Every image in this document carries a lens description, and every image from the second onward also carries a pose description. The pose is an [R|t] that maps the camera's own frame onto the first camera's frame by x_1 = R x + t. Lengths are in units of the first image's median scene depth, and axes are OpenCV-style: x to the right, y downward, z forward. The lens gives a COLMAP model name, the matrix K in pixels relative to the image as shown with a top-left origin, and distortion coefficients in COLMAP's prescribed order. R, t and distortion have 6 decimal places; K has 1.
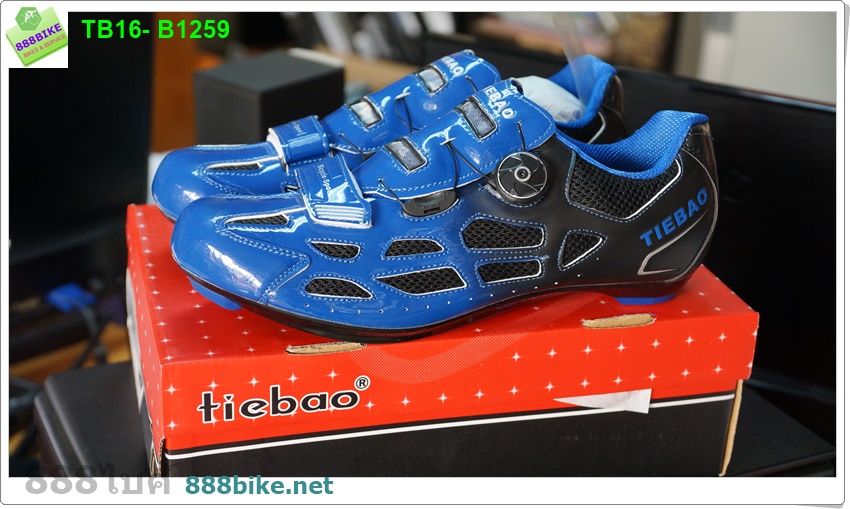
lens RADIAL K [[1432.9, 0, 425.0], [0, 1432.9, 254.5], [0, 0, 1]] dist [0.033519, 0.031508]
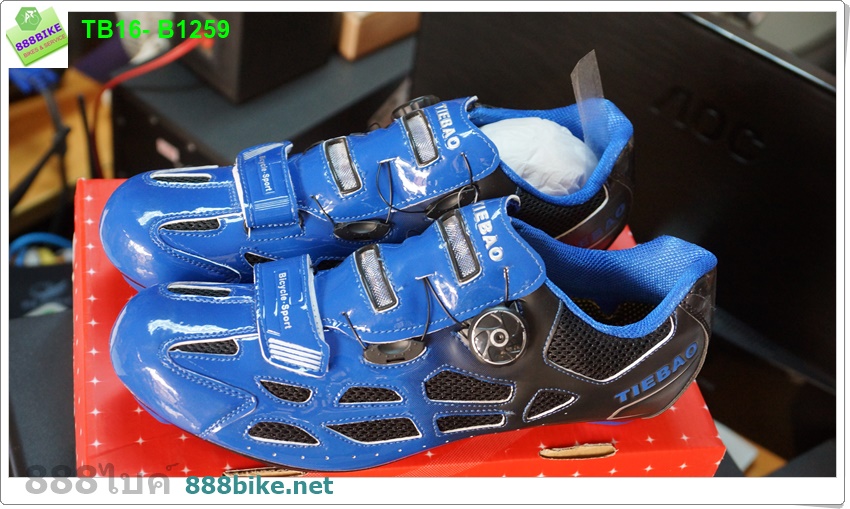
lens RADIAL K [[1432.9, 0, 425.0], [0, 1432.9, 254.5], [0, 0, 1]] dist [0.033519, 0.031508]
pose [[0.989671, 0.138285, 0.037792, -0.020334], [-0.142670, 0.924325, 0.353934, -0.415707], [0.014012, -0.355670, 0.934507, 0.165016]]
